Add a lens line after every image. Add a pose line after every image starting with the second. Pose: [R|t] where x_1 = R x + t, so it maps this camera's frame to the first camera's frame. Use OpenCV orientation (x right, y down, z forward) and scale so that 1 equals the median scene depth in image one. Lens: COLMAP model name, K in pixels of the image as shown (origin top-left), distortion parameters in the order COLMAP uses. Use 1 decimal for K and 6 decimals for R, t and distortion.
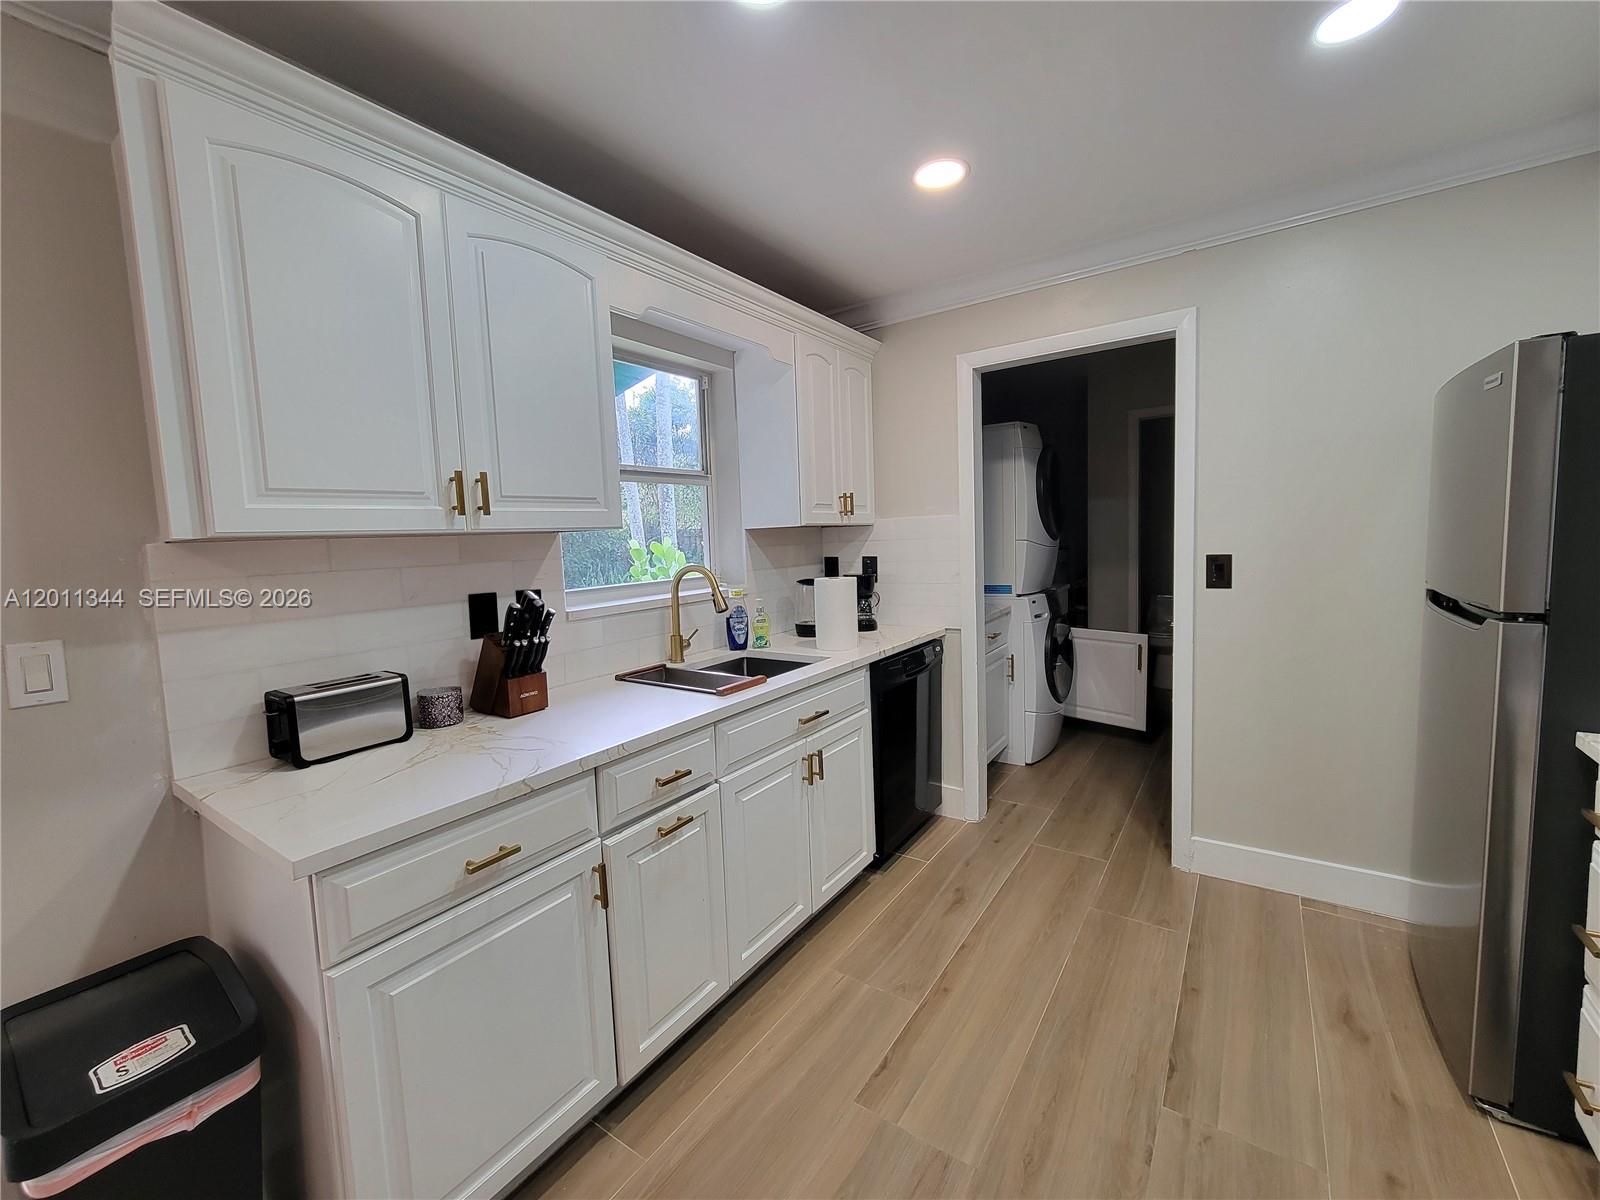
lens RADIAL K [[655.7, 0, 792.6], [0, 655.7, 596.3], [0, 0, 1]] dist [0.001849, -0.000255]
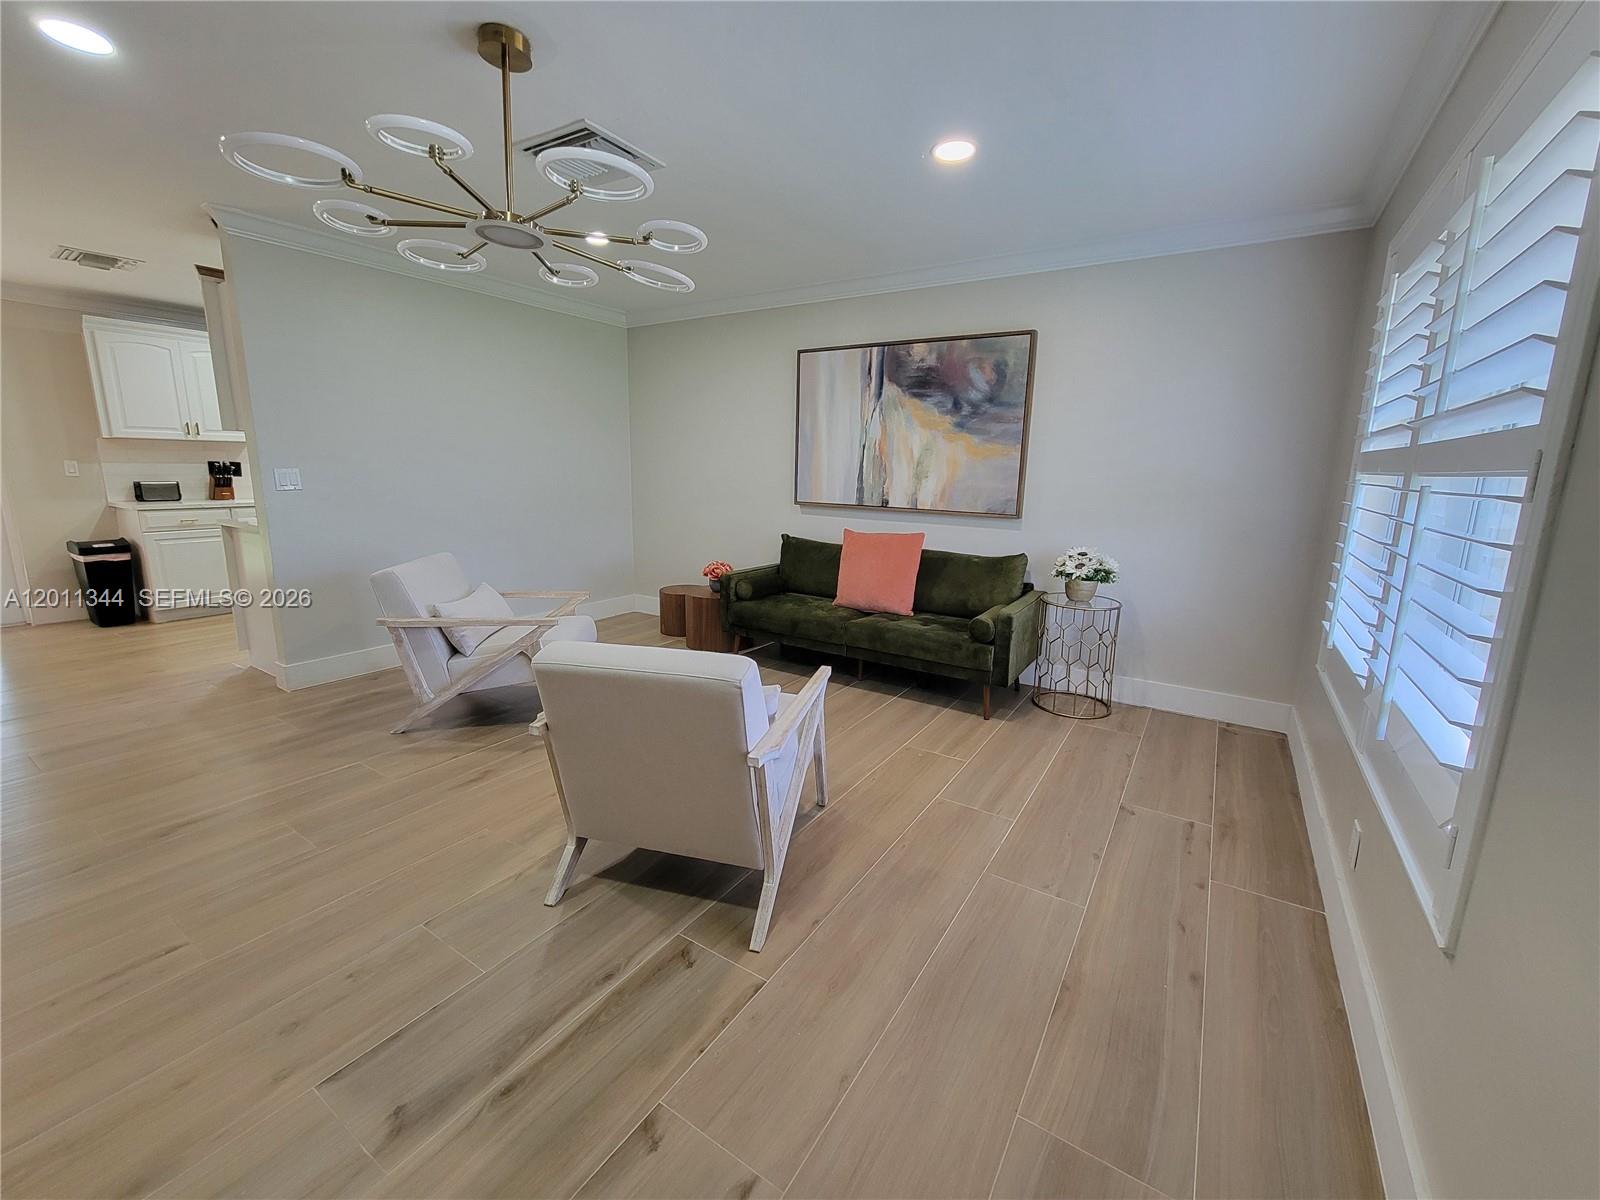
lens RADIAL K [[655.7, 0, 808.1], [0, 655.7, 594.8], [0, 0, 1]] dist [0.001849, -0.000255]
pose [[0.997799, 0.039972, 0.052909, 2.677033], [-0.045282, 0.993621, 0.103282, 0.215820], [-0.048443, -0.105451, 0.993244, -2.778694]]
